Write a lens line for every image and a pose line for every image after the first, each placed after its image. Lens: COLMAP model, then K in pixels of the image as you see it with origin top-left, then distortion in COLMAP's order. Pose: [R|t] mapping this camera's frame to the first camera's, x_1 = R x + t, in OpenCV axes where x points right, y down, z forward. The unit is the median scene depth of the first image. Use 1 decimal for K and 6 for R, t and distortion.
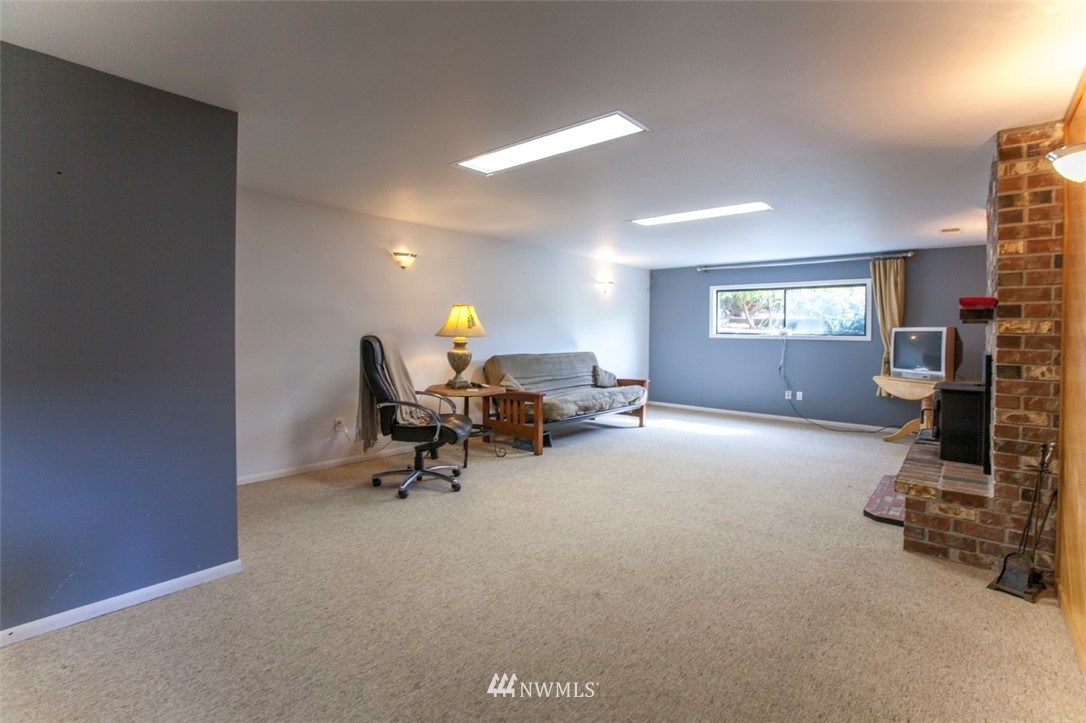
lens RADIAL K [[501.7, 0, 559.8], [0, 501.7, 332.9], [0, 0, 1]] dist [-0.035937, 0.008533]
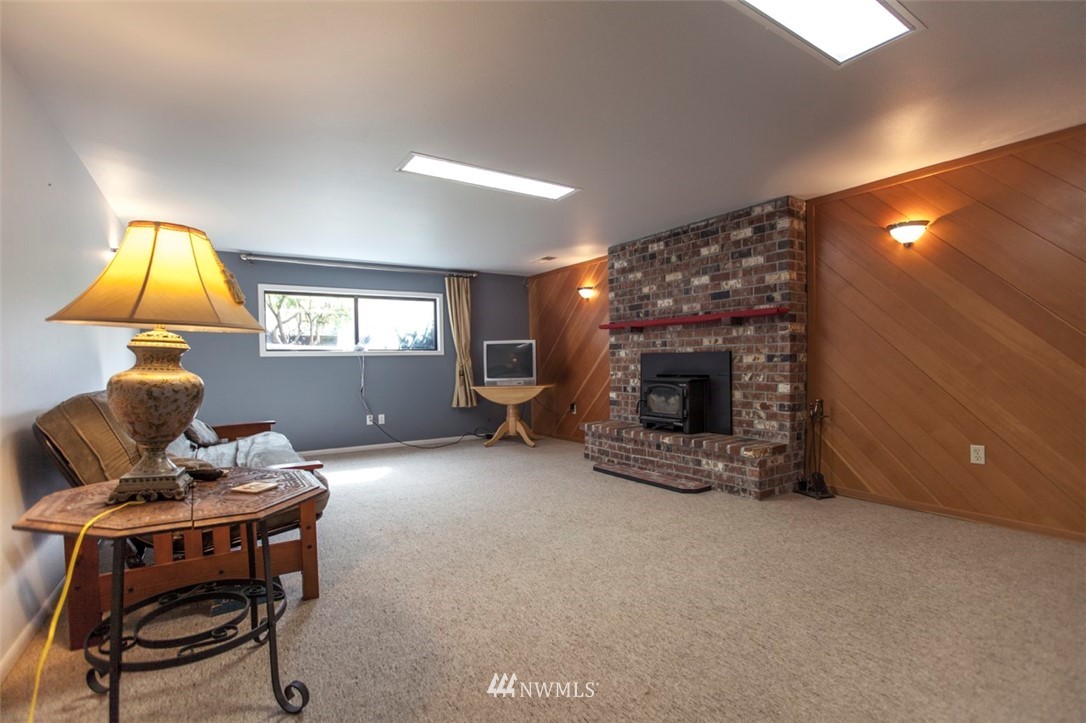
lens RADIAL K [[501.7, 0, 543.1], [0, 501.7, 369.3], [0, 0, 1]] dist [-0.035937, 0.008533]
pose [[0.302174, -0.034495, 0.952629, -0.309146], [0.023092, 0.999317, 0.028861, 0.020886], [-0.952973, 0.013277, 0.302764, 0.506849]]
